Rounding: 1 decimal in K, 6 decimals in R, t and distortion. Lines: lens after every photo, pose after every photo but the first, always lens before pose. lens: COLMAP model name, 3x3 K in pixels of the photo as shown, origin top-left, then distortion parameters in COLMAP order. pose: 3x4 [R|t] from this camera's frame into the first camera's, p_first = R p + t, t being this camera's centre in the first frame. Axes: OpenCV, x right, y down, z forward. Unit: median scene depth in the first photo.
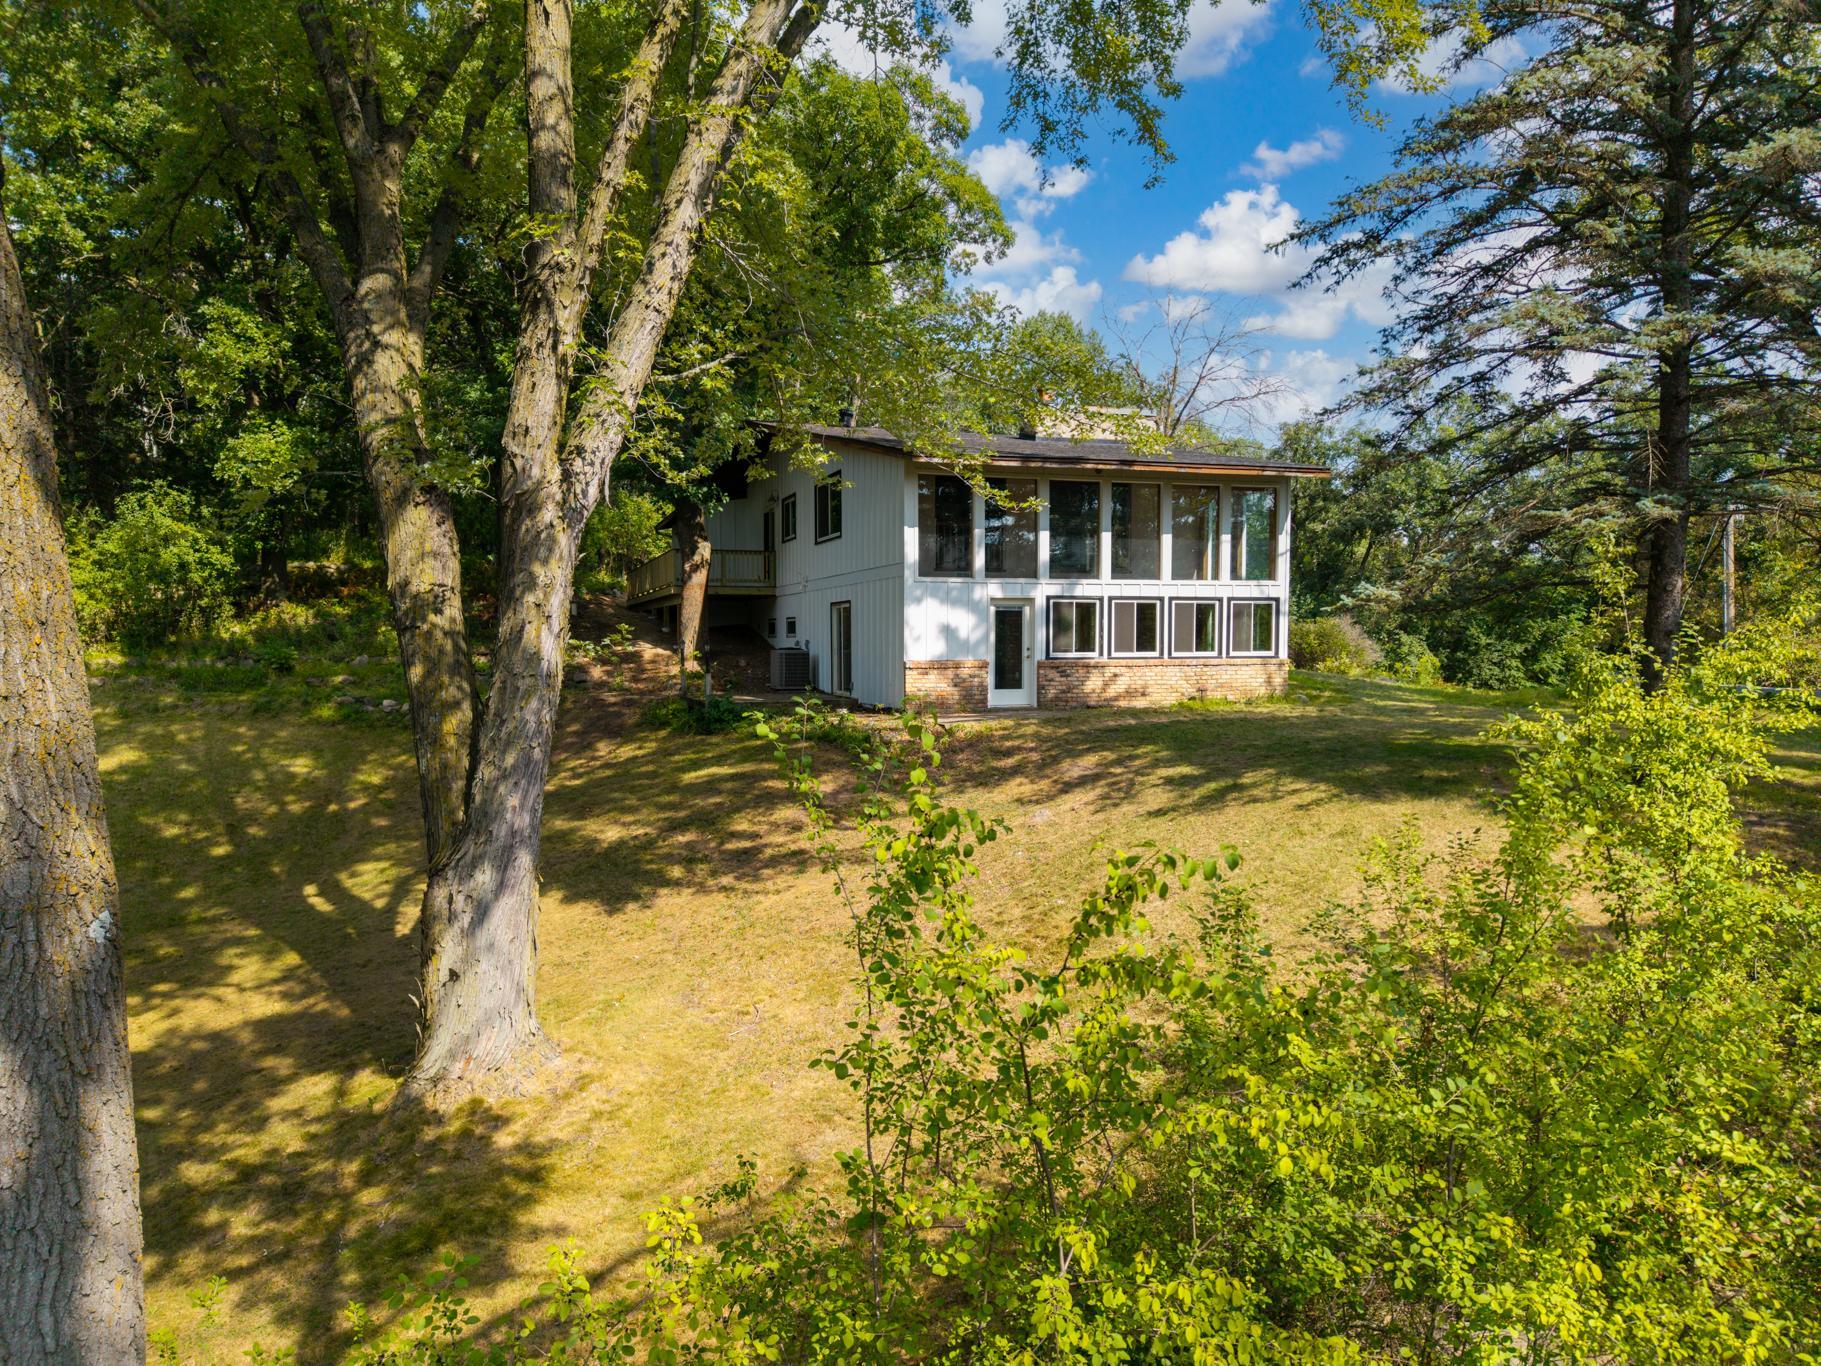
lens RADIAL K [[1202.3, 0, 906.9], [0, 1202.3, 669.6], [0, 0, 1]] dist [0.018036, -0.019586]
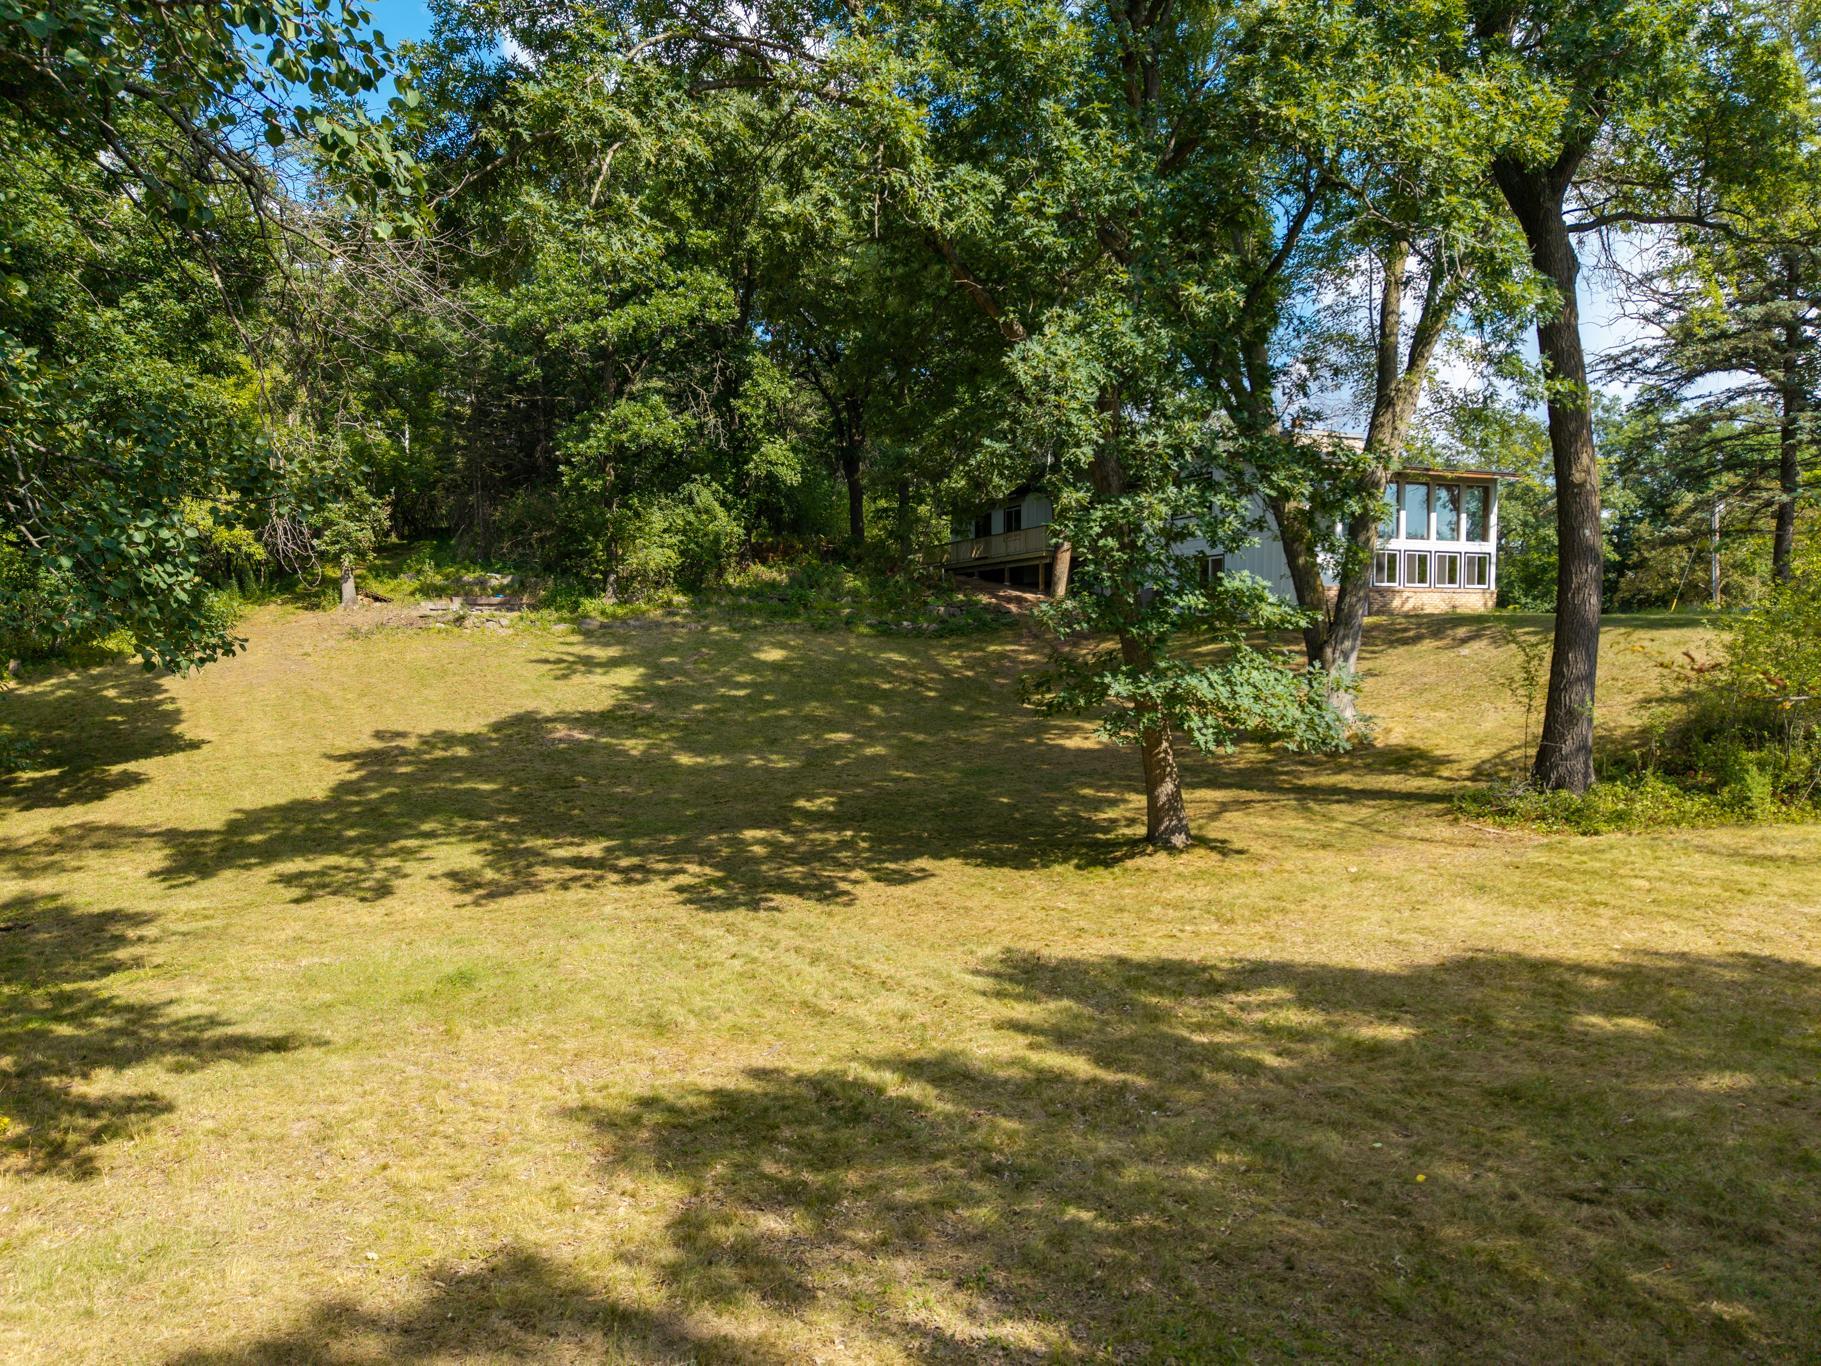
lens RADIAL K [[1202.3, 0, 912.8], [0, 1202.3, 680.7], [0, 0, 1]] dist [0.018036, -0.019586]
pose [[0.996468, -0.004970, 0.083829, -0.526287], [0.004161, 0.999943, 0.009832, 0.081425], [-0.083873, -0.009448, 0.996432, -0.488422]]
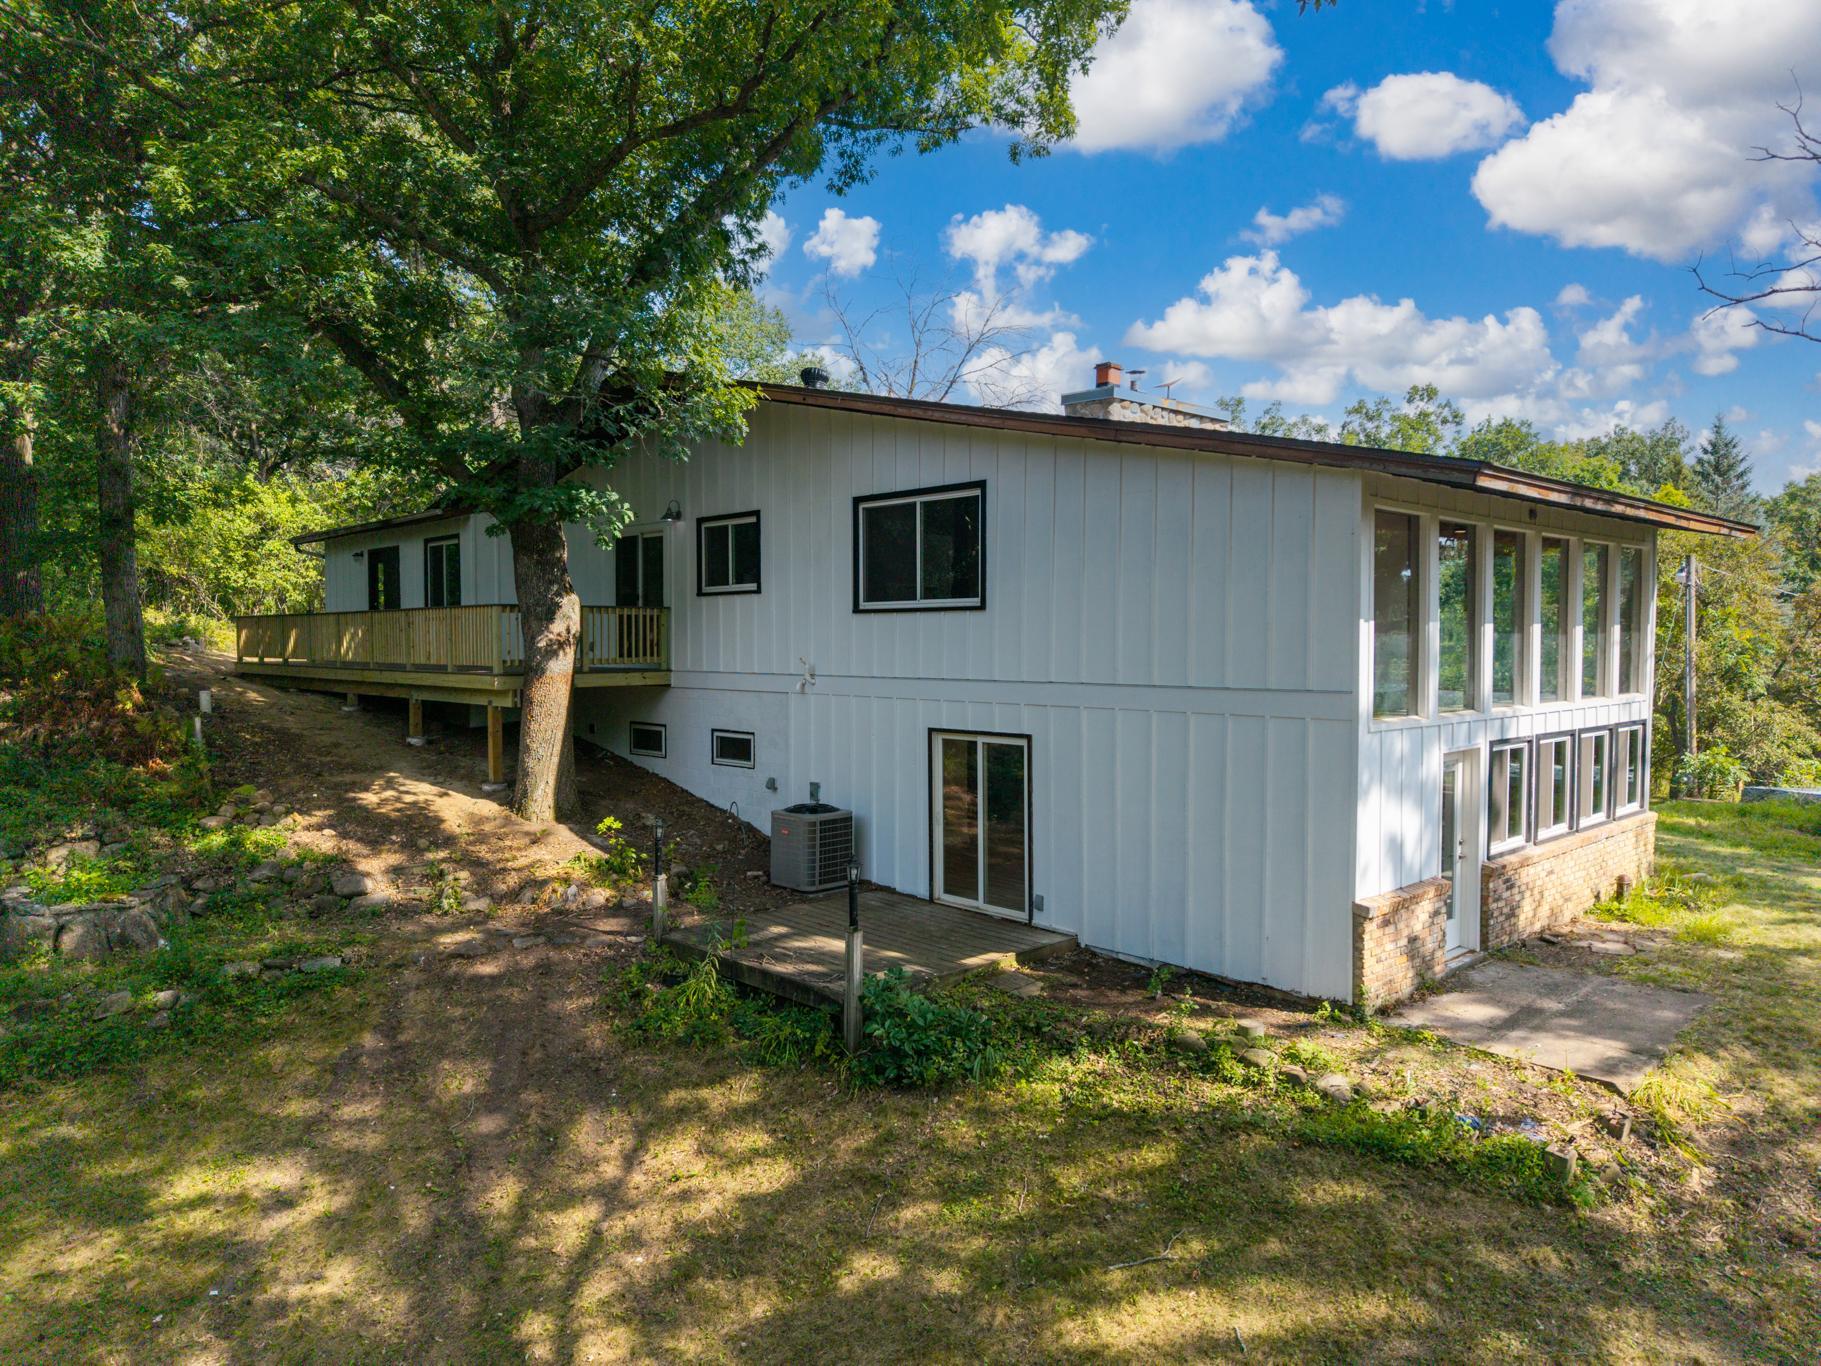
lens RADIAL K [[1202.3, 0, 915.1], [0, 1202.3, 669.3], [0, 0, 1]] dist [0.018036, -0.019586]
pose [[0.904197, -0.015658, 0.426828, -0.280275], [0.015348, 0.999874, 0.004166, -0.079982], [-0.426839, 0.002784, 0.904323, 0.496494]]
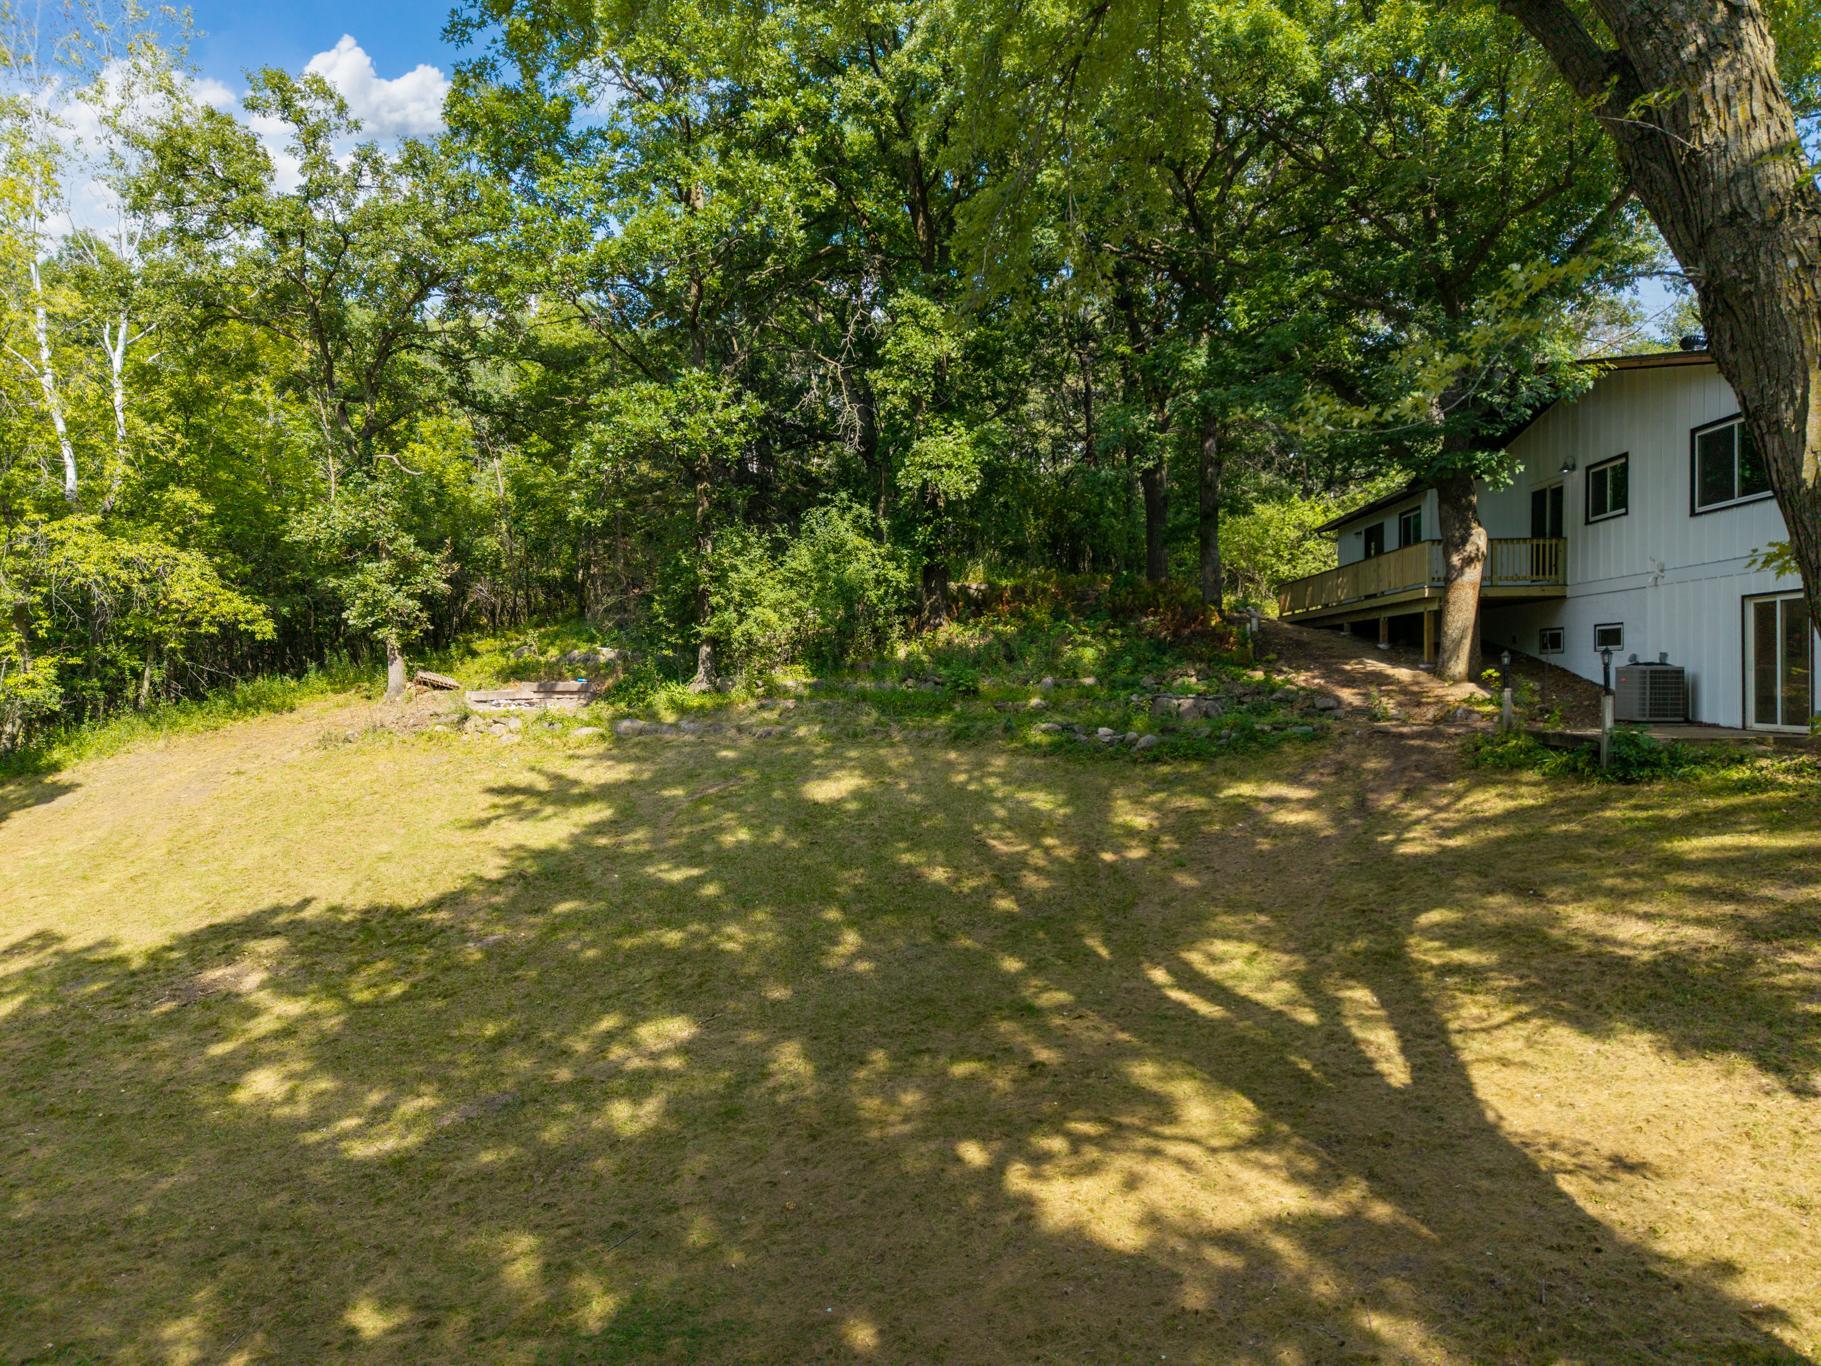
lens RADIAL K [[1202.3, 0, 894.9], [0, 1202.3, 686.9], [0, 0, 1]] dist [0.018036, -0.019586]
pose [[0.921936, -0.000975, -0.387341, -0.231388], [-0.006030, 0.999840, -0.016869, 0.011314], [0.387295, 0.017888, 0.921782, 0.161035]]
